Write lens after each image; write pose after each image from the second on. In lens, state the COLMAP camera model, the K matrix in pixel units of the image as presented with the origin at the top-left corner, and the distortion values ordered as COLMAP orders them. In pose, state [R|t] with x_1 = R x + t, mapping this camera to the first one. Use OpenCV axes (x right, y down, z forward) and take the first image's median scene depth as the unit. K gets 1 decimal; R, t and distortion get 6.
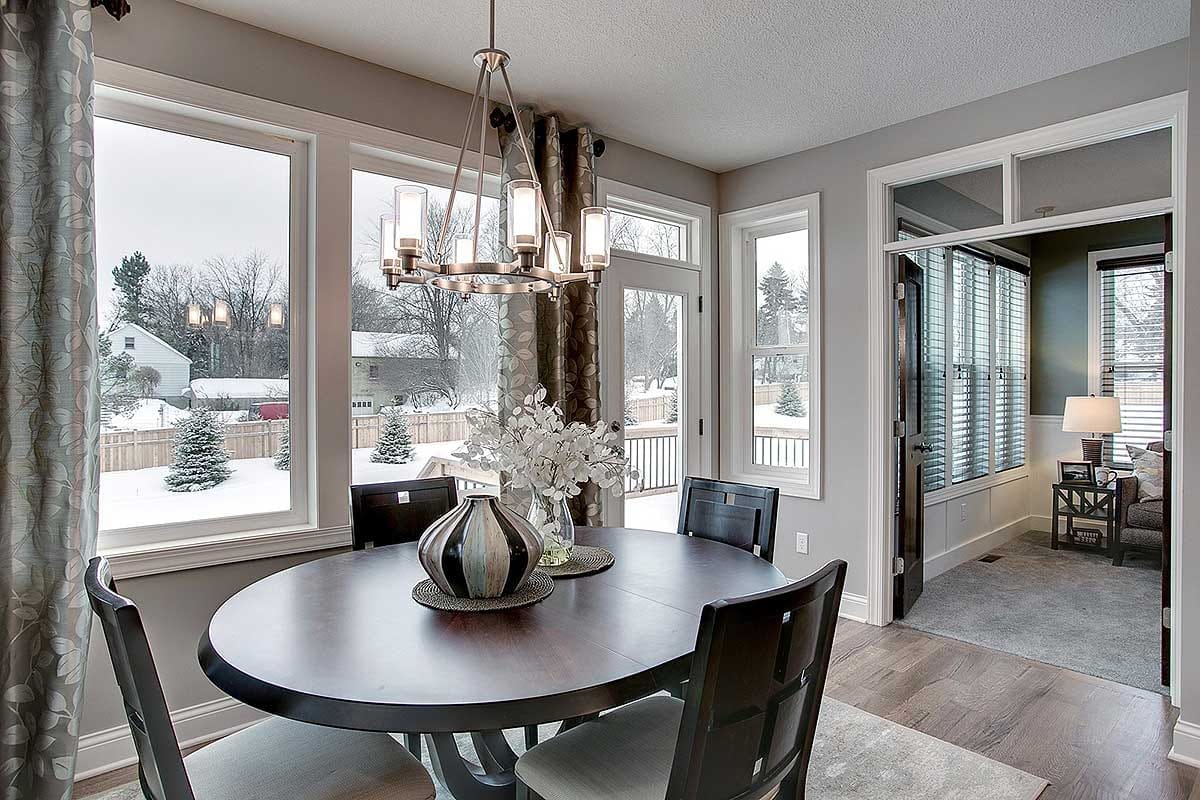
lens RADIAL K [[647.9, 0, 602.3], [0, 647.9, 395.8], [0, 0, 1]] dist [-0.007840, -0.000949]
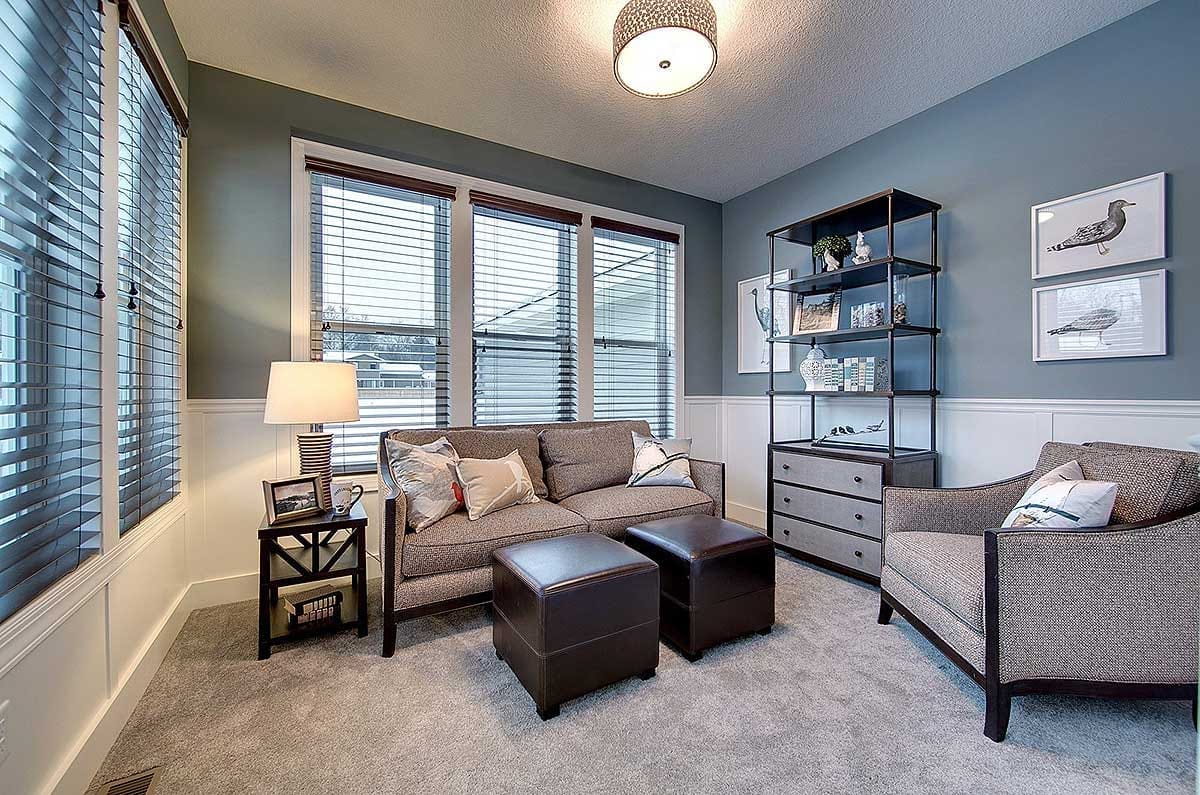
lens RADIAL K [[472.0, 0, 603.9], [0, 472.0, 396.1], [0, 0, 1]] dist [-0.000636, 0.000012]
pose [[0.186043, -0.005148, 0.982528, 0.376281], [0.010410, 0.999940, 0.003268, 0.032530], [-0.982486, 0.009620, 0.186086, 0.648035]]
